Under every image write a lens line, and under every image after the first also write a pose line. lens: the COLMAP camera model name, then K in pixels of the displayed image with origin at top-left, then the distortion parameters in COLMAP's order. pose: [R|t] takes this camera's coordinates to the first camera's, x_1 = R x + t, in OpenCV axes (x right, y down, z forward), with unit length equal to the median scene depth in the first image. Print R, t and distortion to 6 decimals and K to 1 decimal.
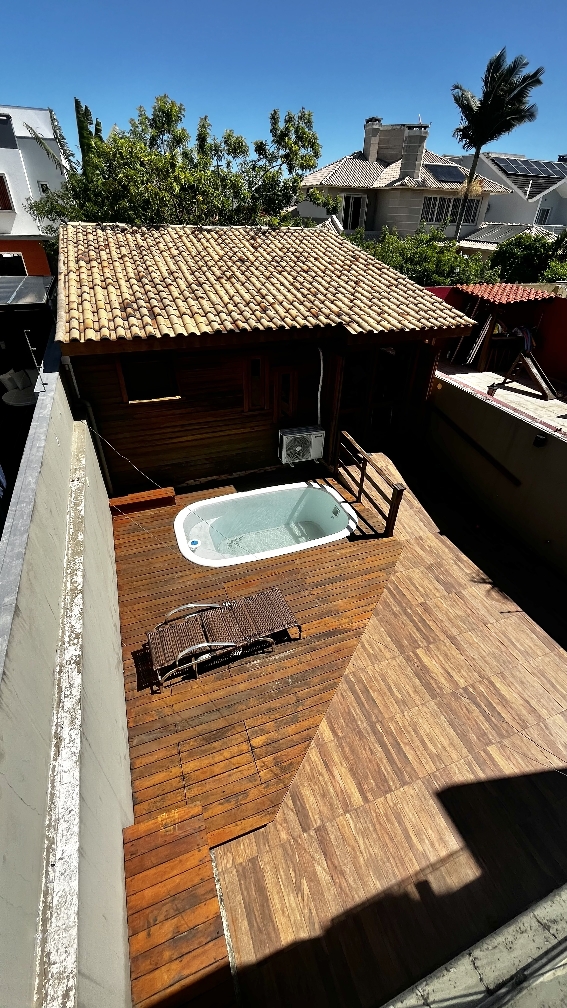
lens RADIAL K [[415.0, 0, 282.2], [0, 415.0, 502.6], [0, 0, 1]] dist [-0.002046, -0.000258]
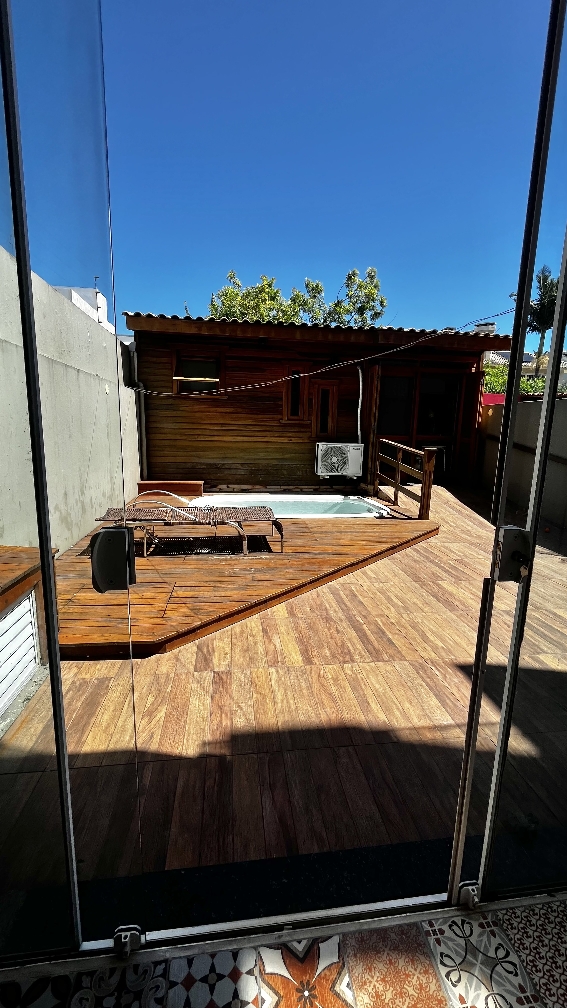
lens RADIAL K [[415.0, 0, 283.7], [0, 415.0, 504.3], [0, 0, 1]] dist [-0.002046, -0.000258]
pose [[0.972119, 0.035117, -0.231842, 0.159407], [-0.133146, 0.896536, -0.422486, 0.409001], [0.193018, 0.441576, 0.876216, 0.182202]]
